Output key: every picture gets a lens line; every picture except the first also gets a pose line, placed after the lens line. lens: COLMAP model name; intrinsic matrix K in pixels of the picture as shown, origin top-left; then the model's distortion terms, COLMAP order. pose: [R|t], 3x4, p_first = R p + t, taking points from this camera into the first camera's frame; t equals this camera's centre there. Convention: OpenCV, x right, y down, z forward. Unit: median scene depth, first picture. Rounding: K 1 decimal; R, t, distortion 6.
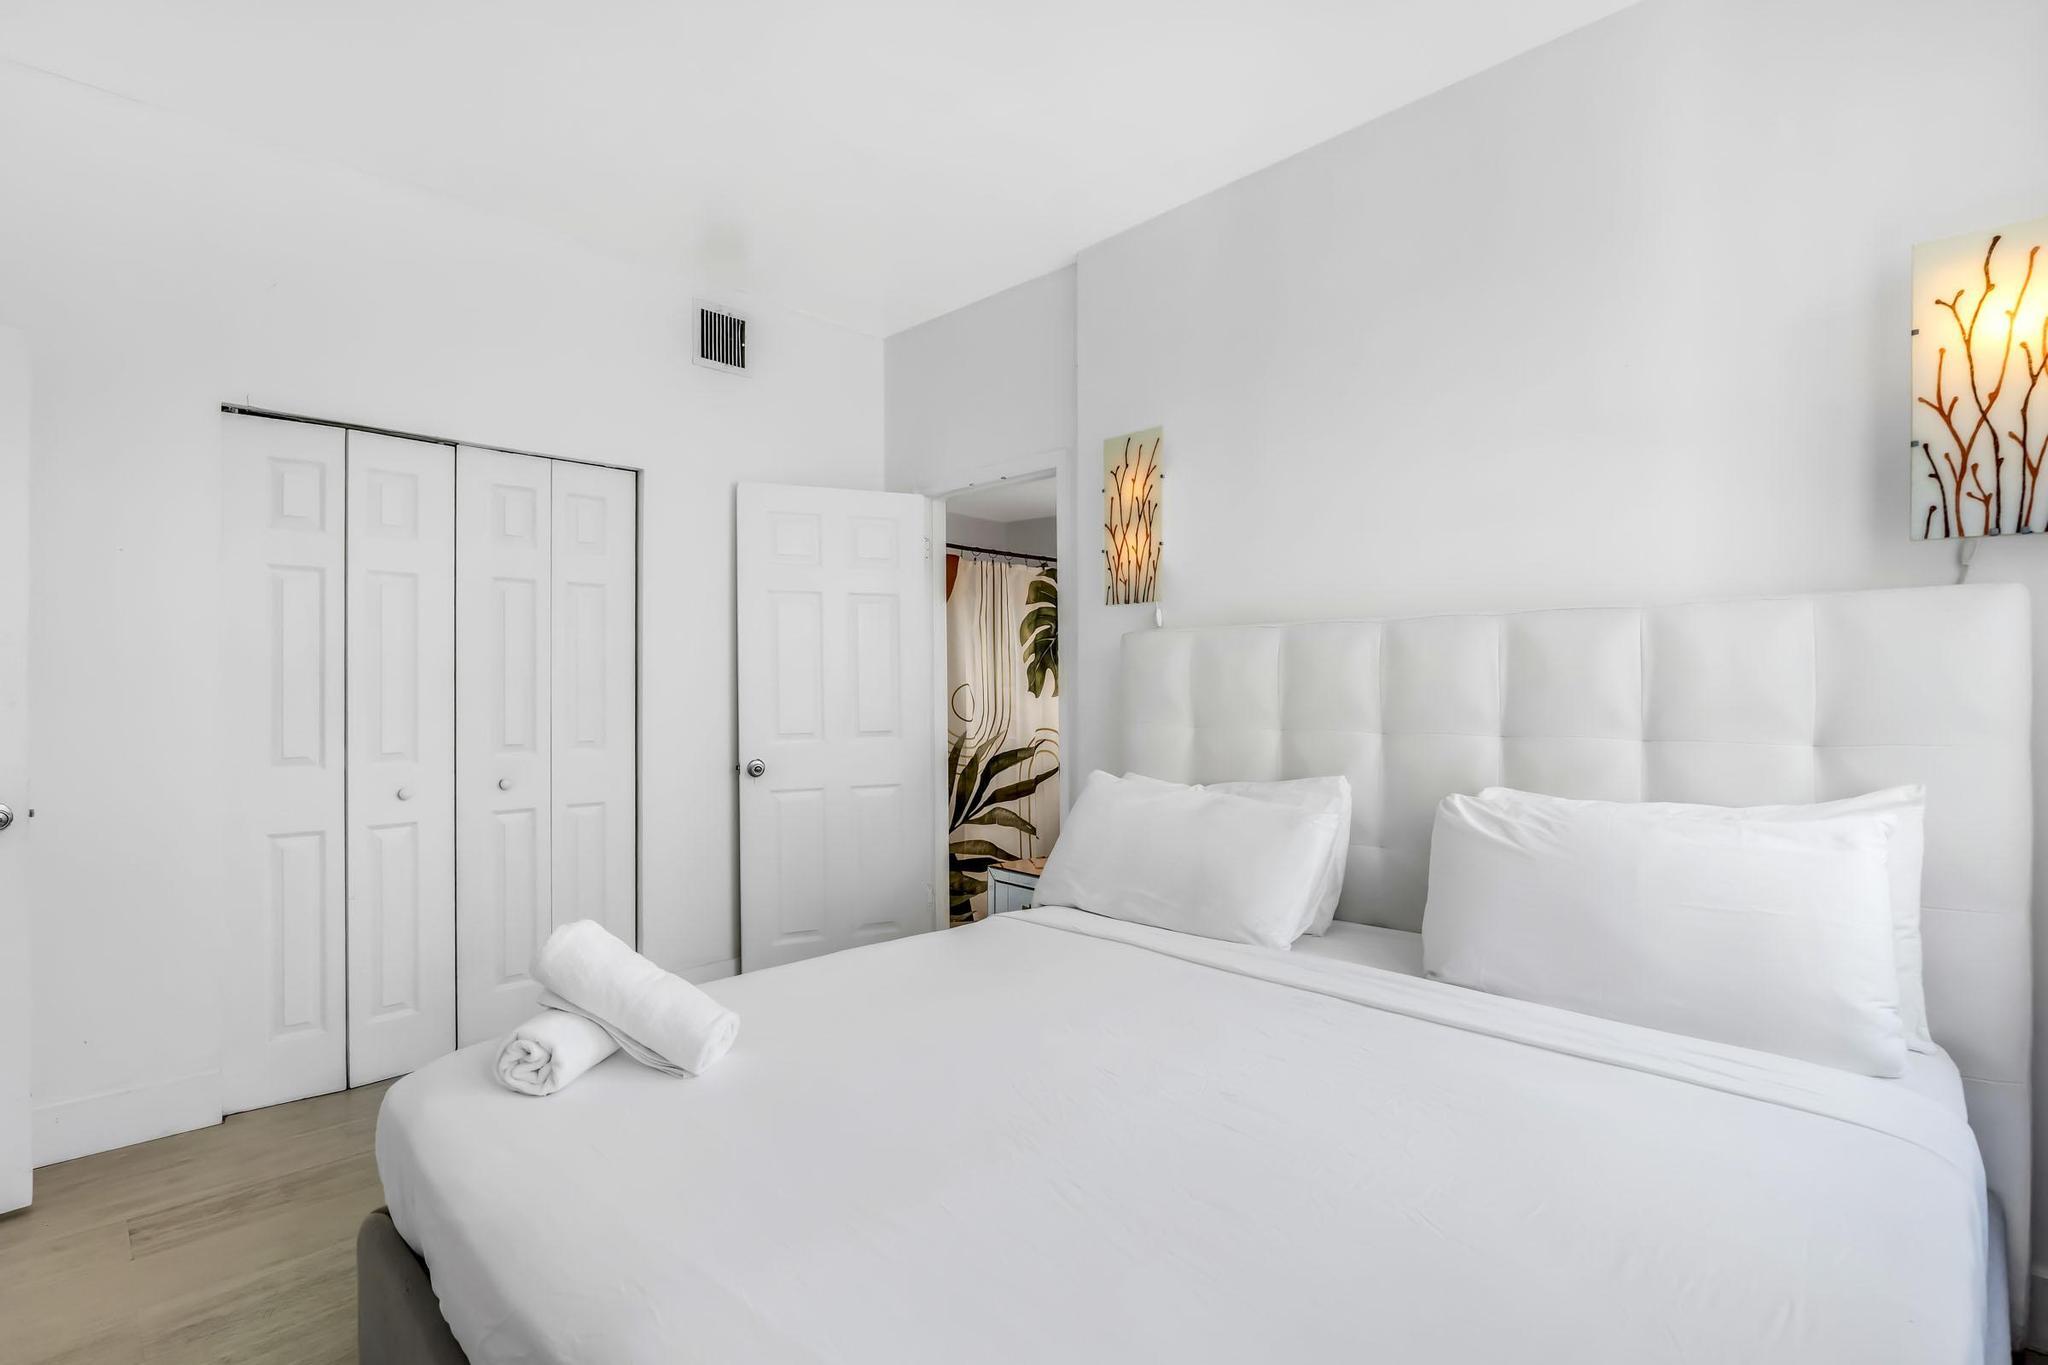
lens RADIAL K [[969.5, 0, 1029.5], [0, 969.5, 674.8], [0, 0, 1]] dist [-0.018701, 0.002613]
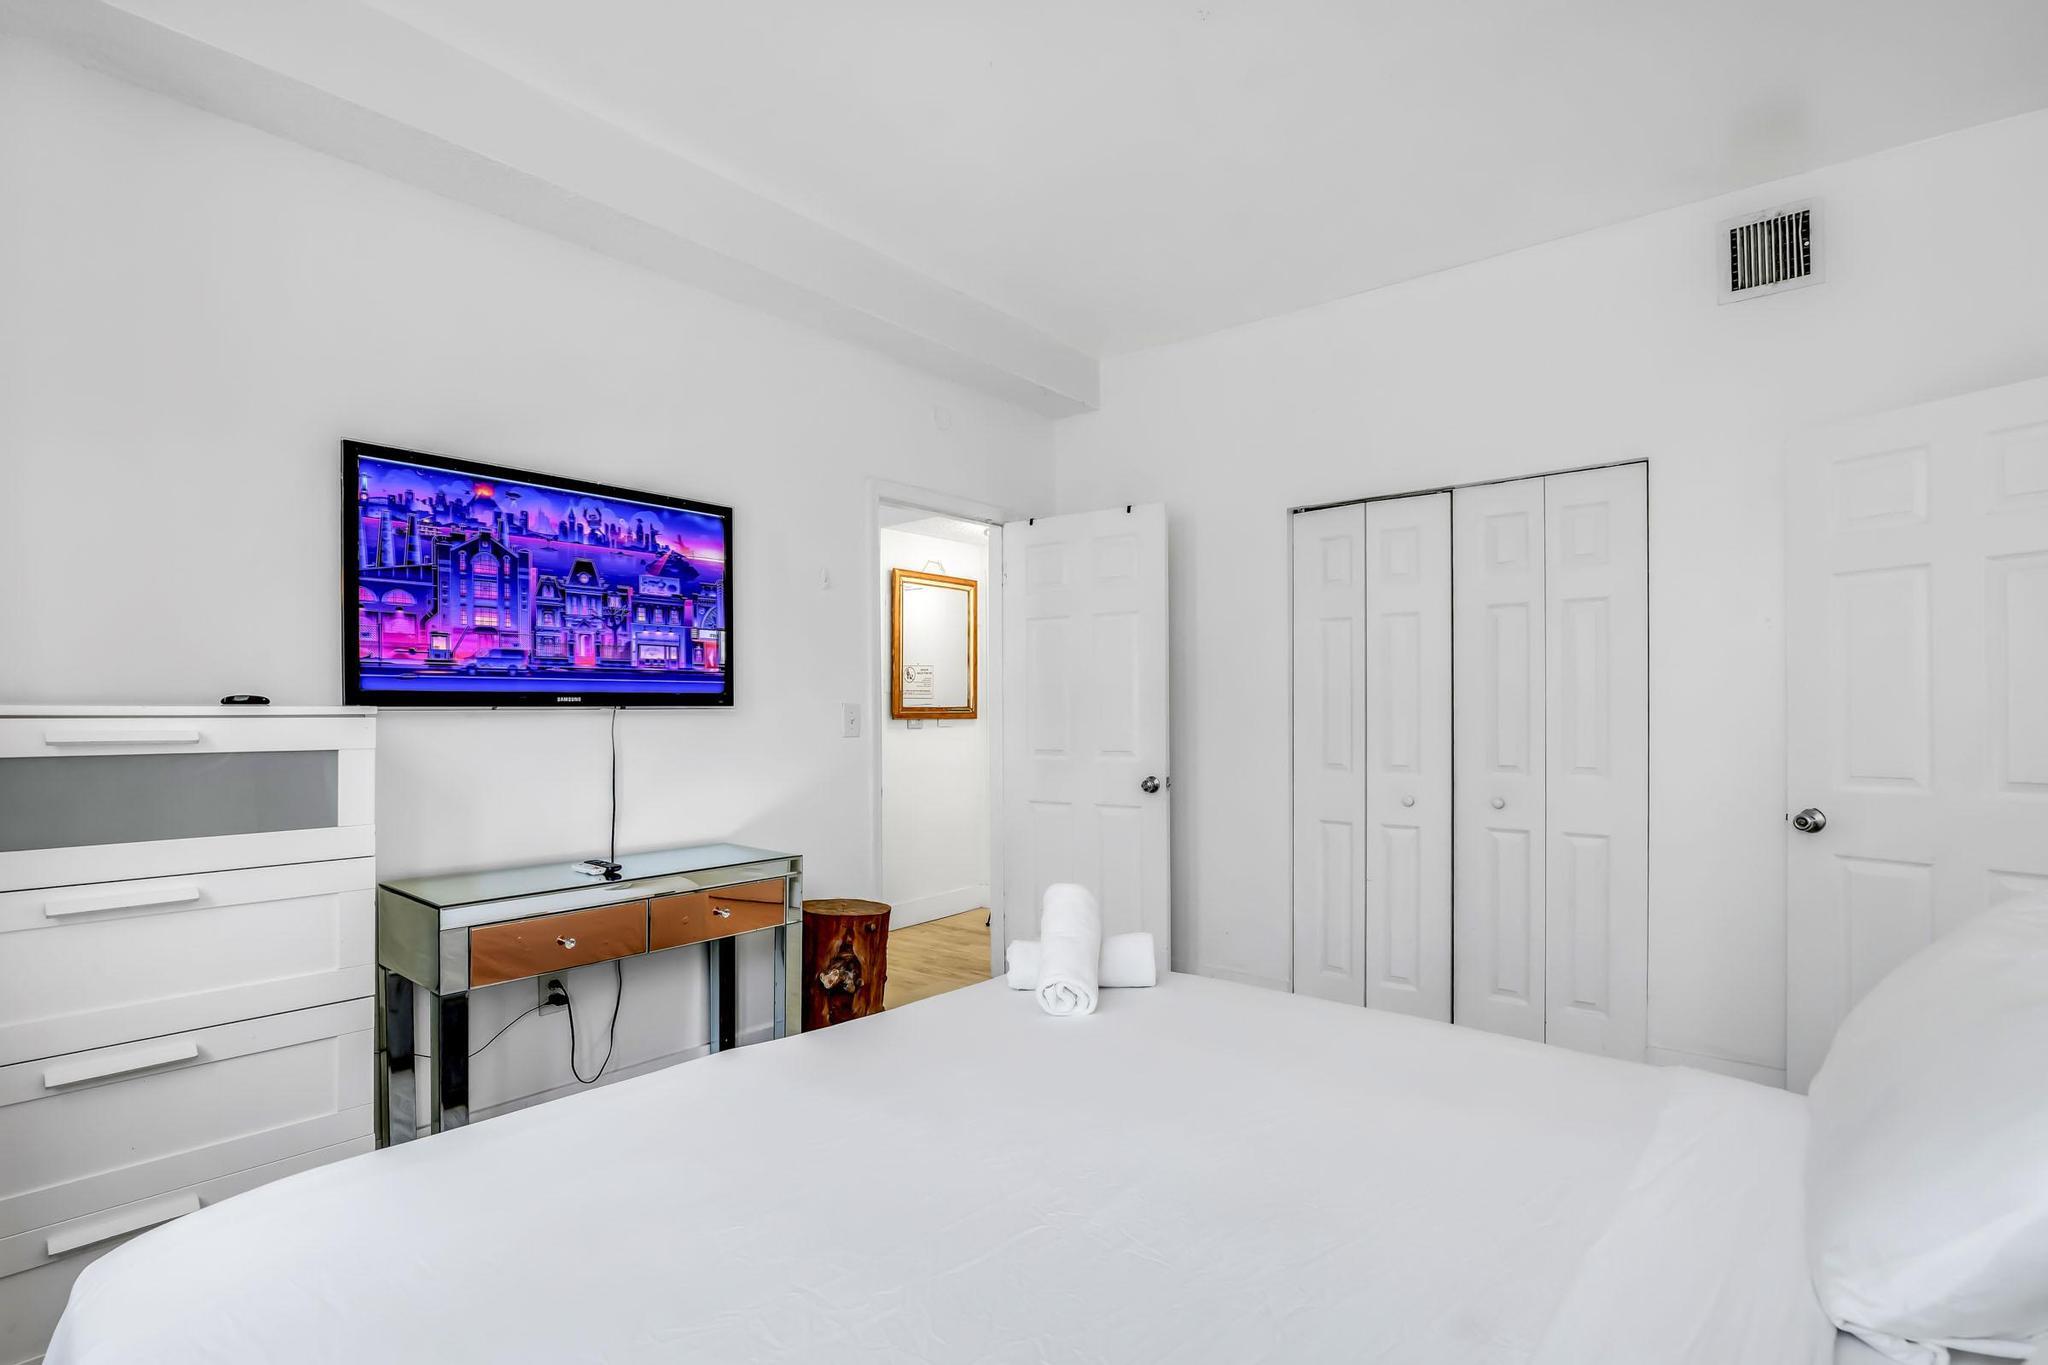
lens RADIAL K [[969.5, 0, 1028.2], [0, 969.5, 700.4], [0, 0, 1]] dist [-0.018701, 0.002613]
pose [[0.093332, -0.007456, -0.995607, 0.458690], [0.015698, 0.999859, -0.006016, 0.001096], [0.995511, -0.015068, 0.093436, 0.410797]]
